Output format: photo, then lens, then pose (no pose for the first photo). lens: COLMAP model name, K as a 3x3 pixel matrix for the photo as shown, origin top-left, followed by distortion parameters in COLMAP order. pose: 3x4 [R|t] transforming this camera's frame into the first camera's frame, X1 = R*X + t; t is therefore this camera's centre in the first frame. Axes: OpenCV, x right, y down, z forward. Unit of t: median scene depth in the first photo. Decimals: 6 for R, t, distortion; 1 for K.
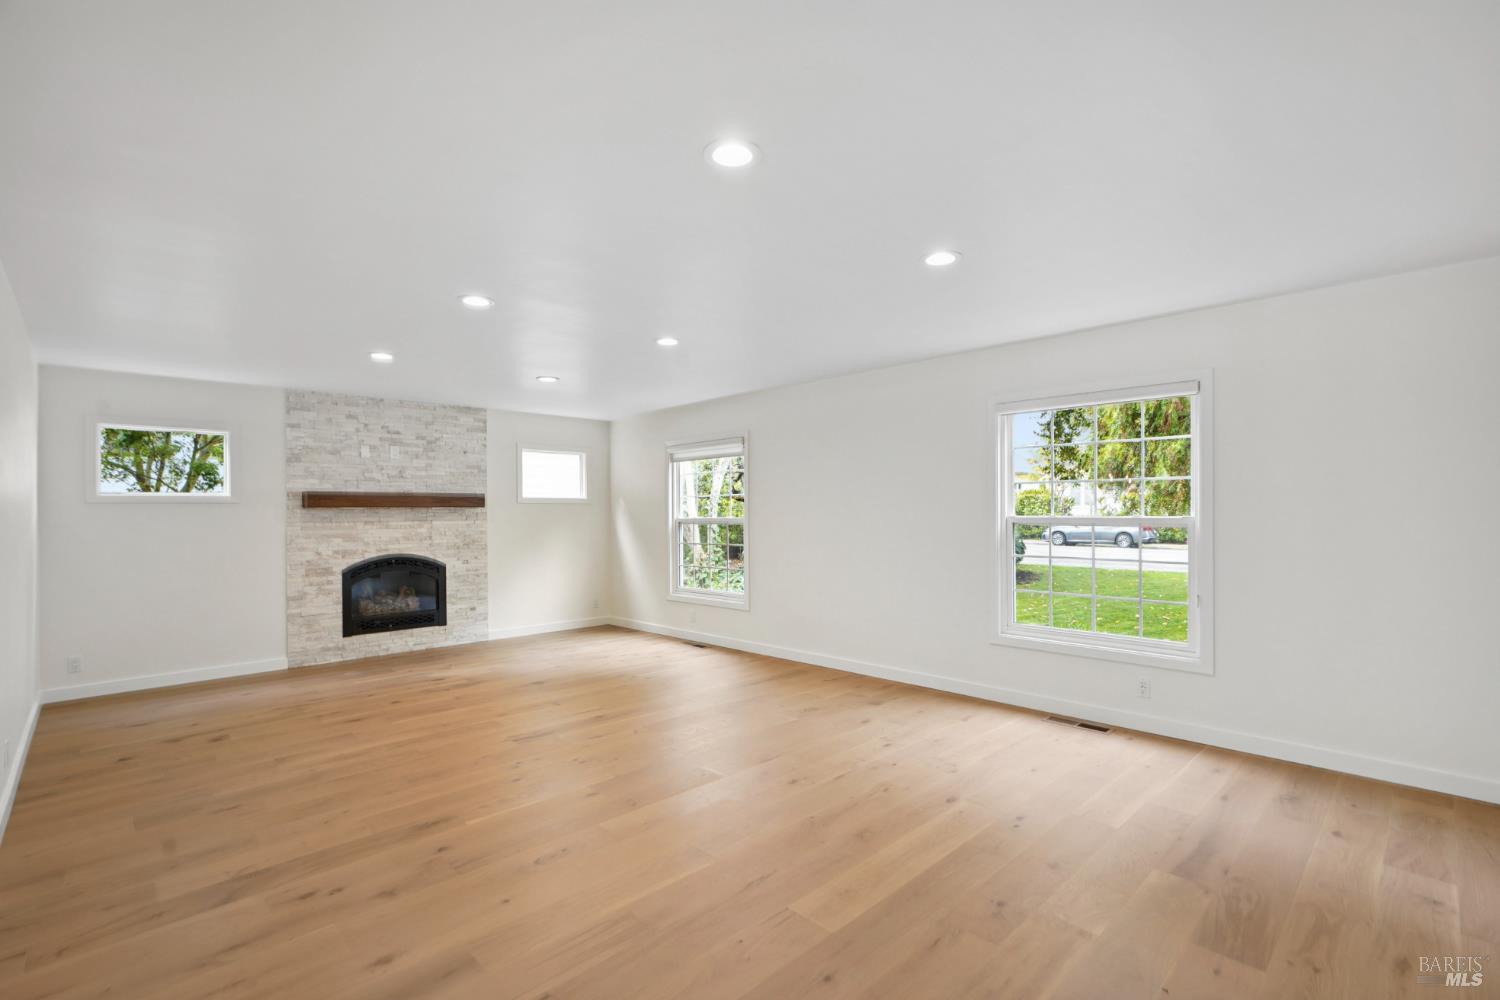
lens RADIAL K [[681.5, 0, 751.3], [0, 681.5, 510.7], [0, 0, 1]] dist [-0.011737, 0.005769]
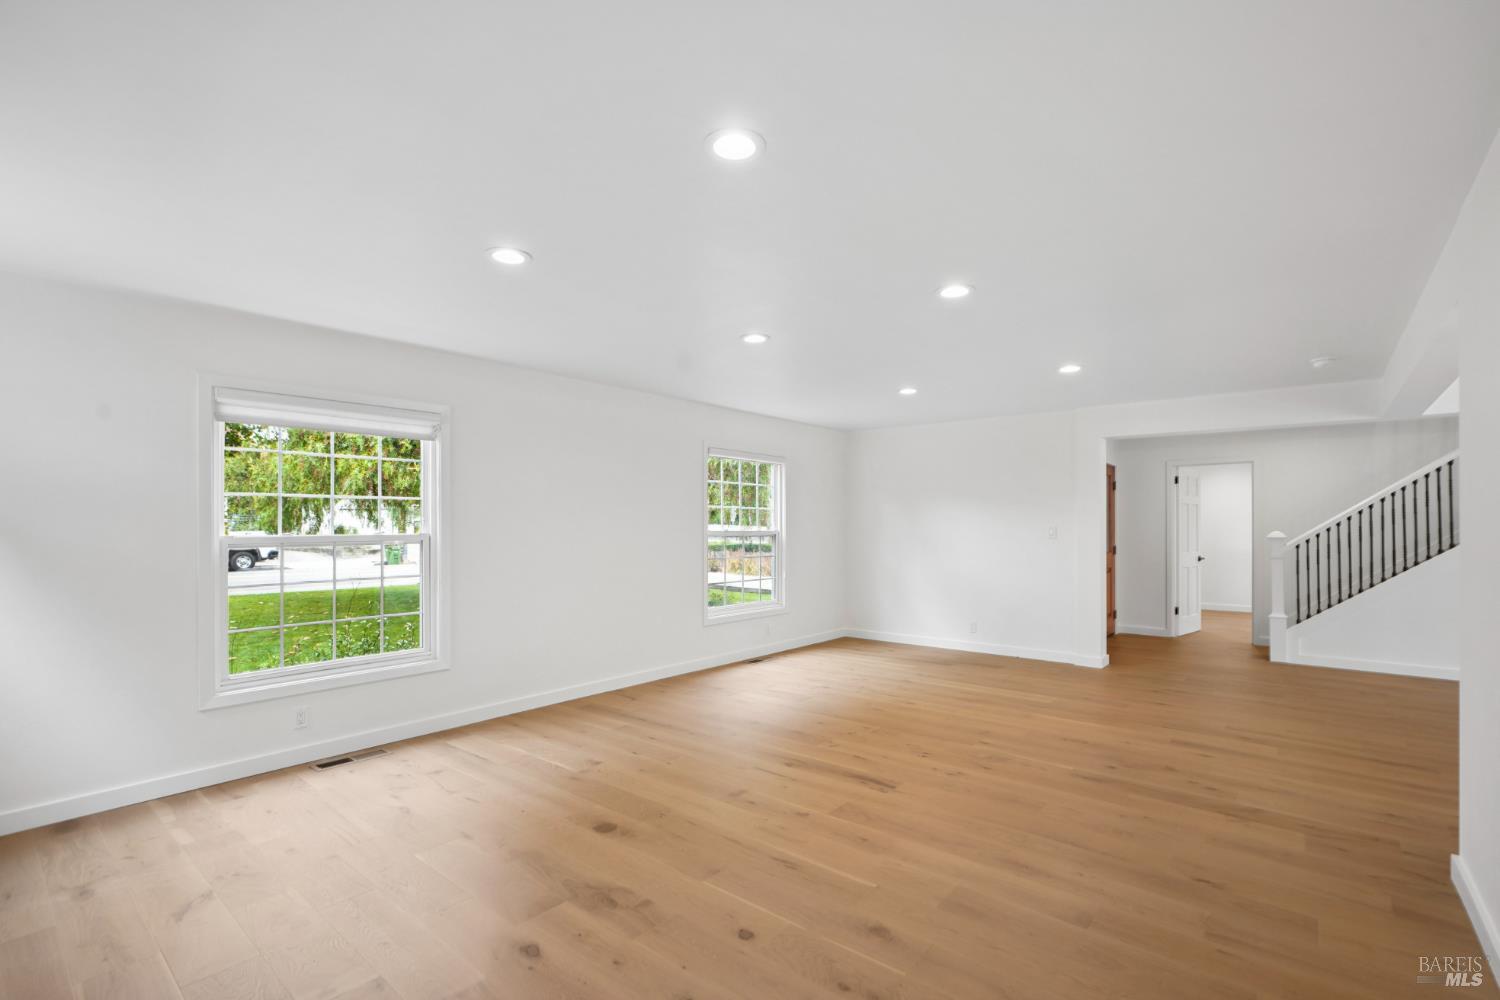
lens RADIAL K [[681.5, 0, 752.1], [0, 681.5, 526.4], [0, 0, 1]] dist [-0.011737, 0.005769]
pose [[-0.110942, 0.008229, 0.993793, -0.763037], [0.001113, 0.999966, -0.008156, 0.008181], [-0.993826, 0.000201, -0.110947, 0.817574]]
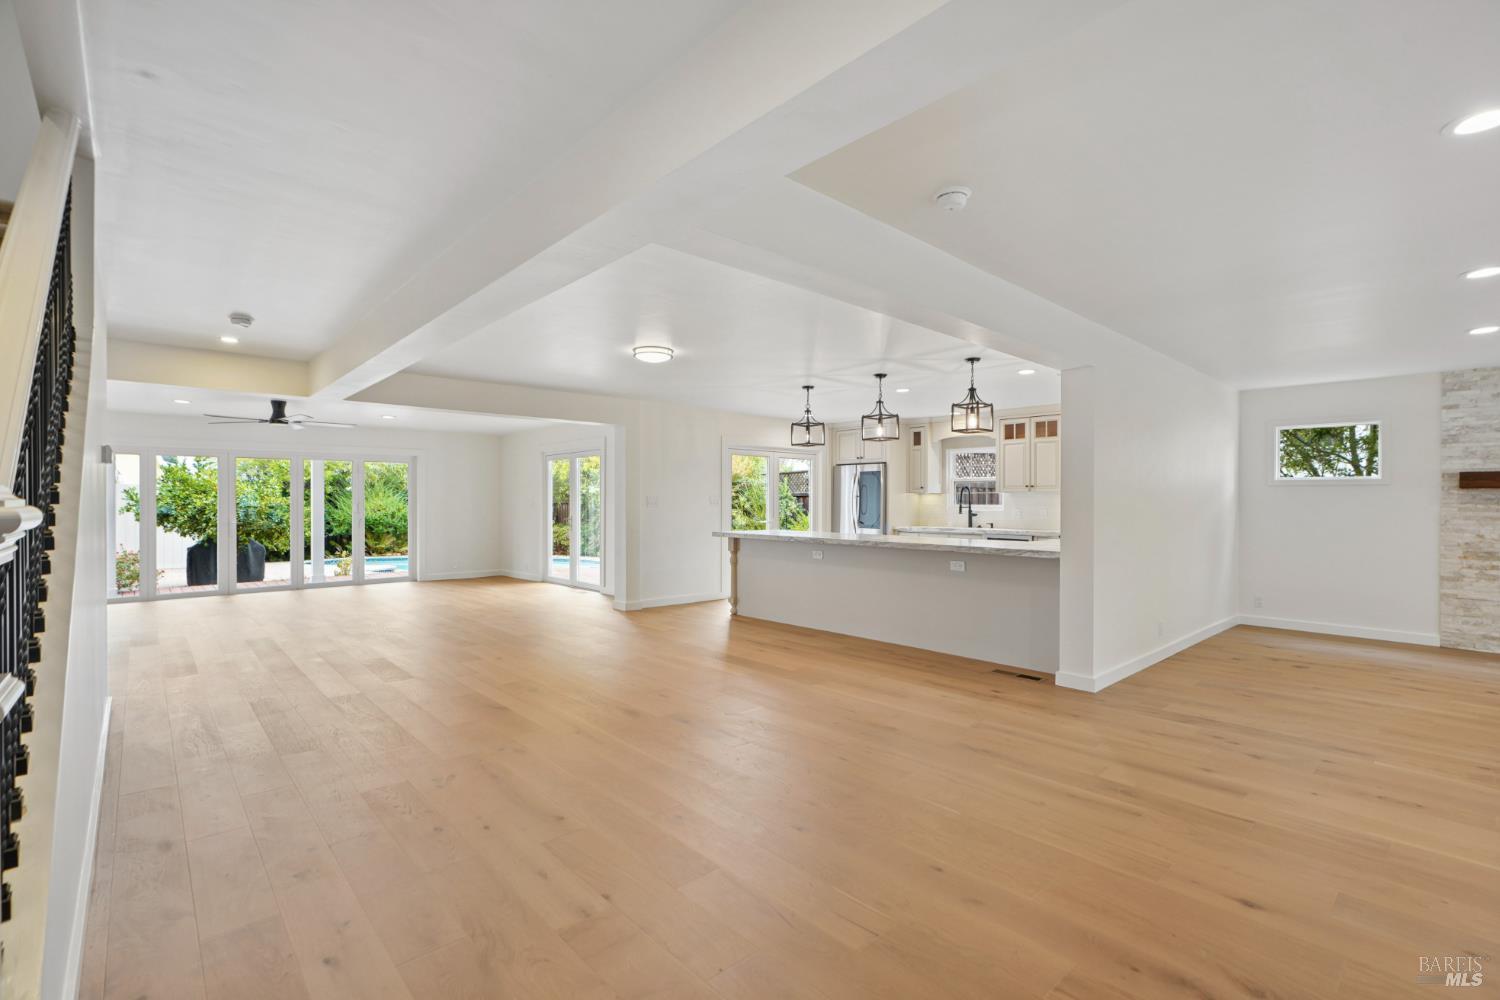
lens RADIAL K [[681.5, 0, 746.4], [0, 681.5, 499.4], [0, 0, 1]] dist [-0.011737, 0.005769]
pose [[-0.027793, 0.008891, -0.999574, 0.351863], [-0.002634, 0.999956, 0.008968, 0.005361], [0.999610, 0.002882, -0.027768, -0.013504]]
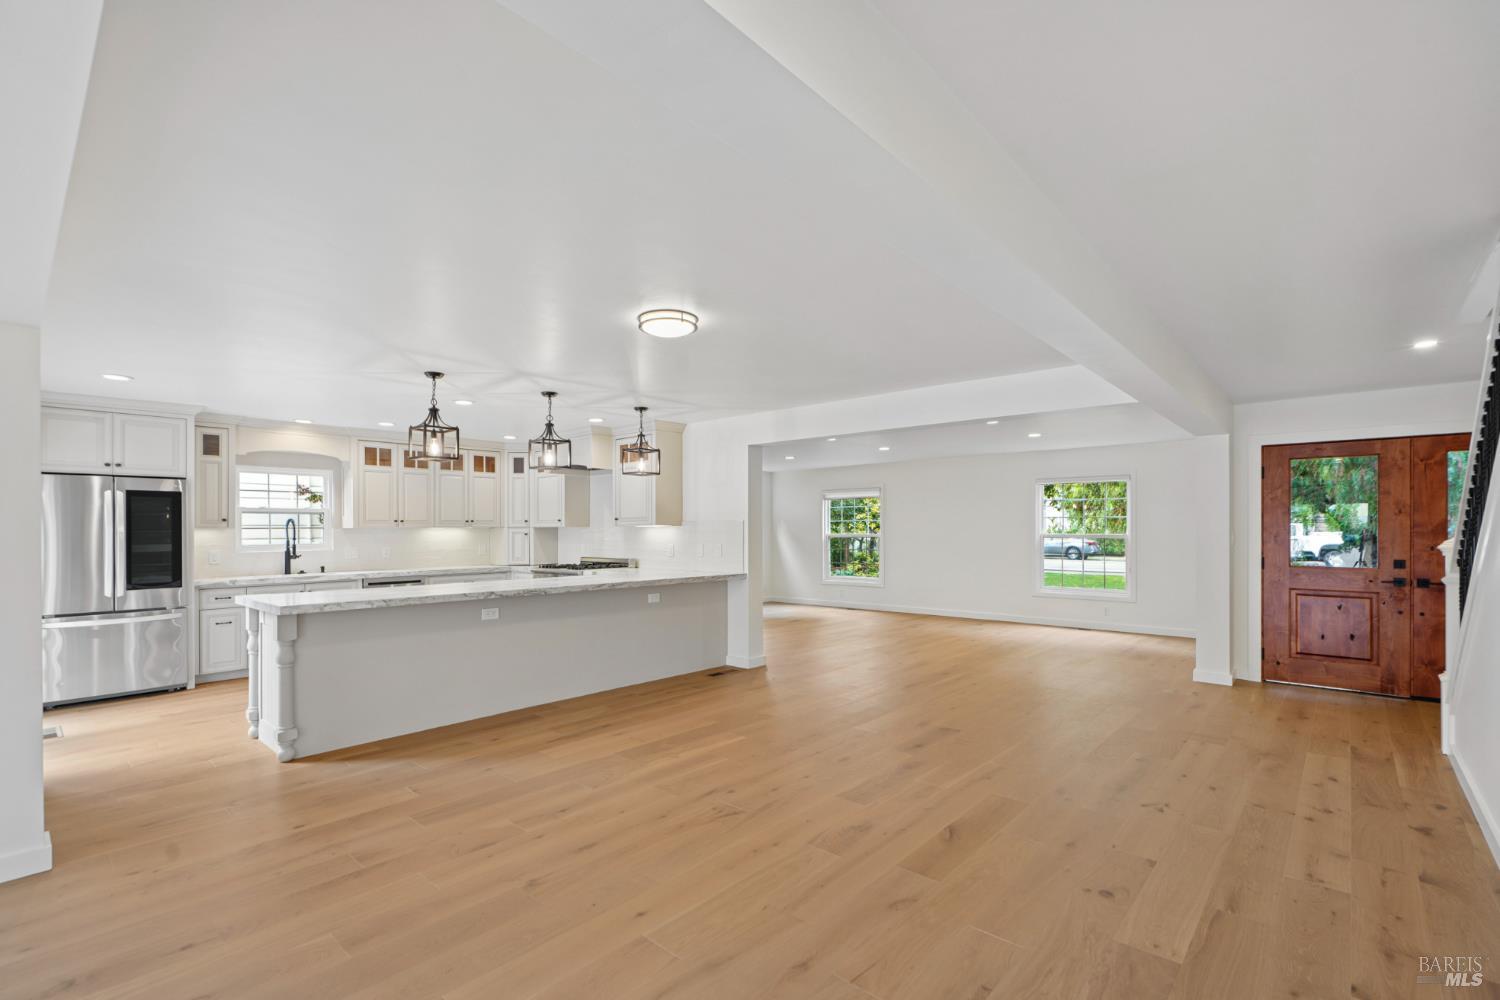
lens RADIAL K [[681.5, 0, 759.8], [0, 681.5, 521.1], [0, 0, 1]] dist [-0.011737, 0.005769]
pose [[0.996549, 0.004965, 0.082861, -0.494161], [-0.003873, 0.999904, -0.013332, 0.003336], [-0.082919, 0.012965, 0.996472, -0.754893]]
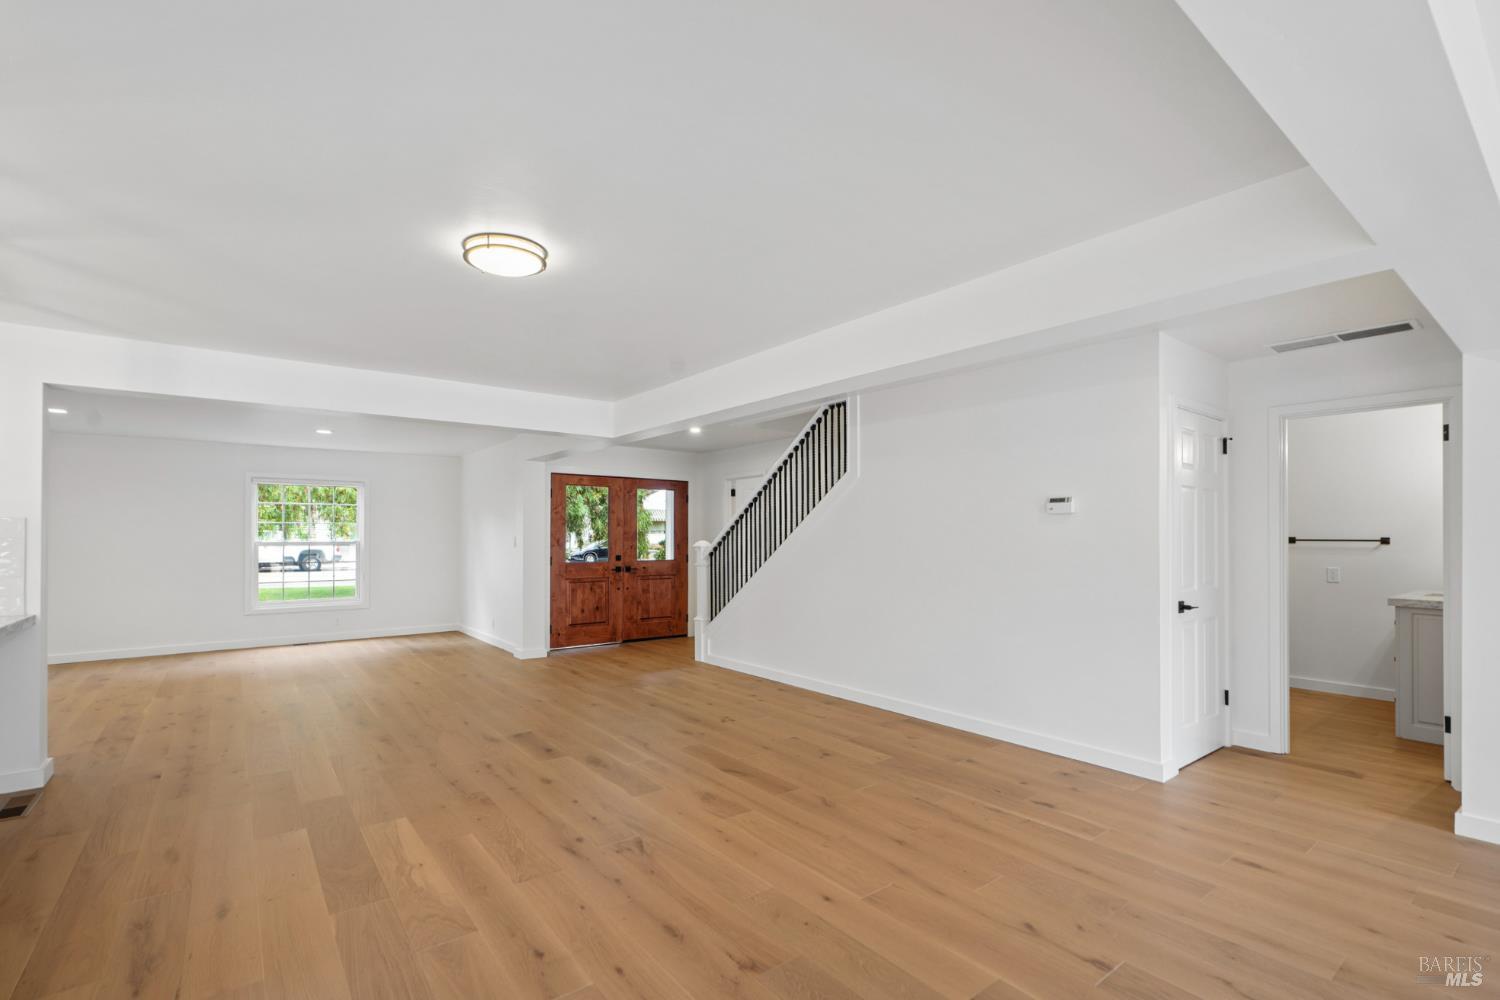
lens RADIAL K [[681.5, 0, 742.7], [0, 681.5, 529.4], [0, 0, 1]] dist [-0.011737, 0.005769]
pose [[0.113723, 0.014296, 0.993410, -0.943938], [-0.000001, 0.999896, -0.014389, 0.005968], [-0.993513, 0.001635, 0.113711, -0.356168]]
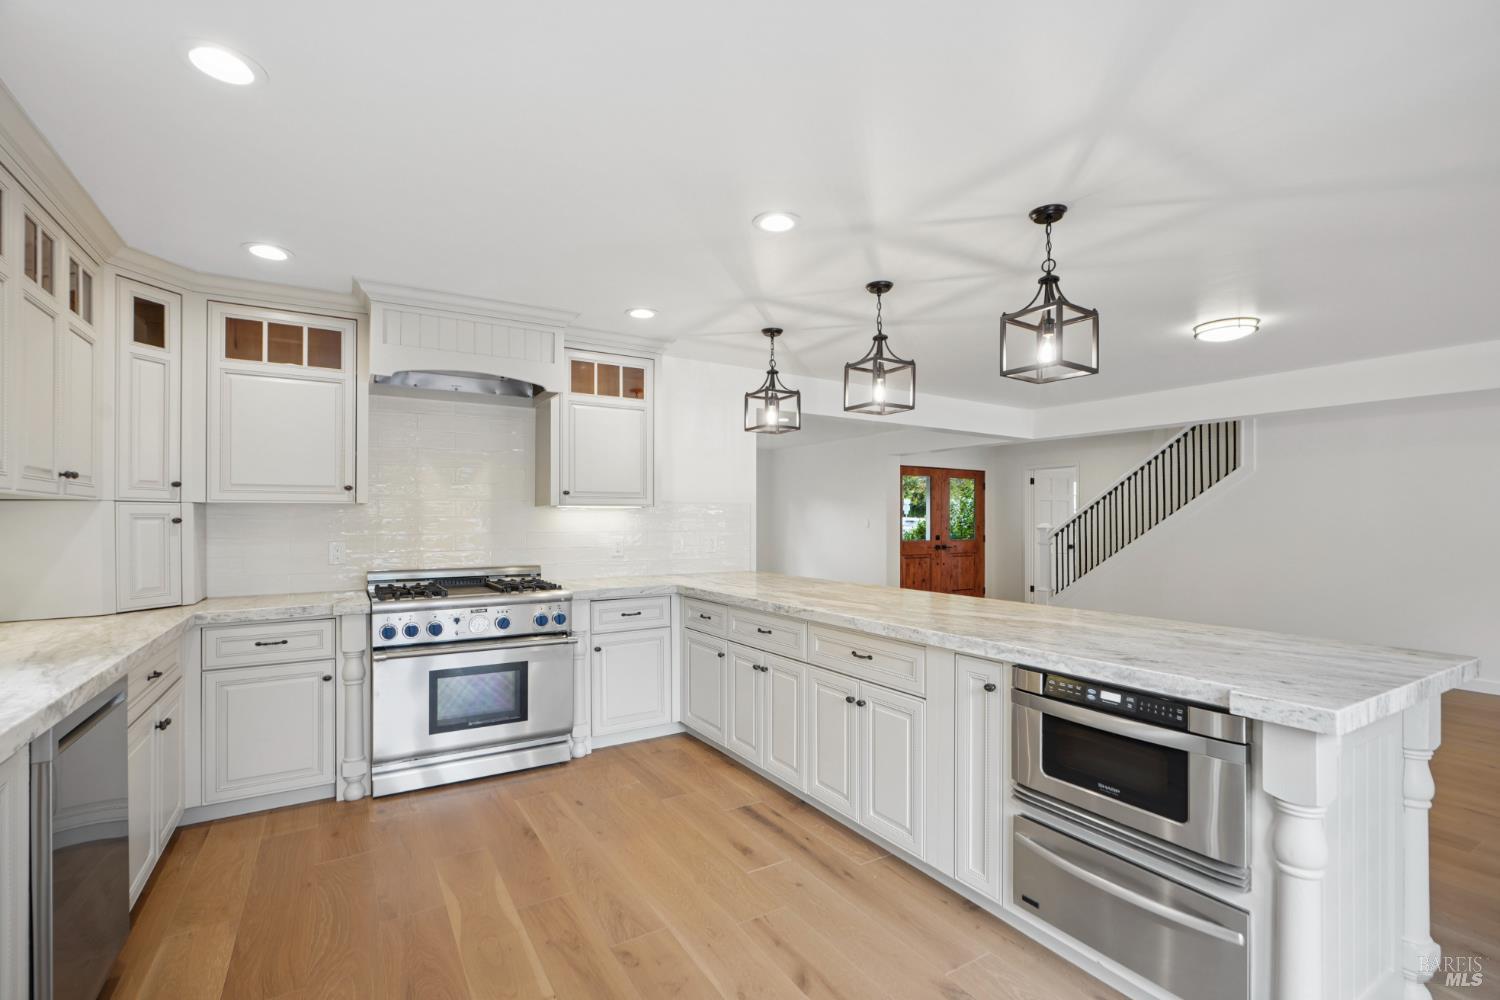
lens RADIAL K [[681.5, 0, 744.4], [0, 681.5, 523.8], [0, 0, 1]] dist [-0.011737, 0.005769]
pose [[0.233599, 0.000768, 0.972333, -1.284174], [0.003979, 0.999991, -0.001745, 0.011971], [-0.972325, 0.004276, 0.233594, 0.122019]]
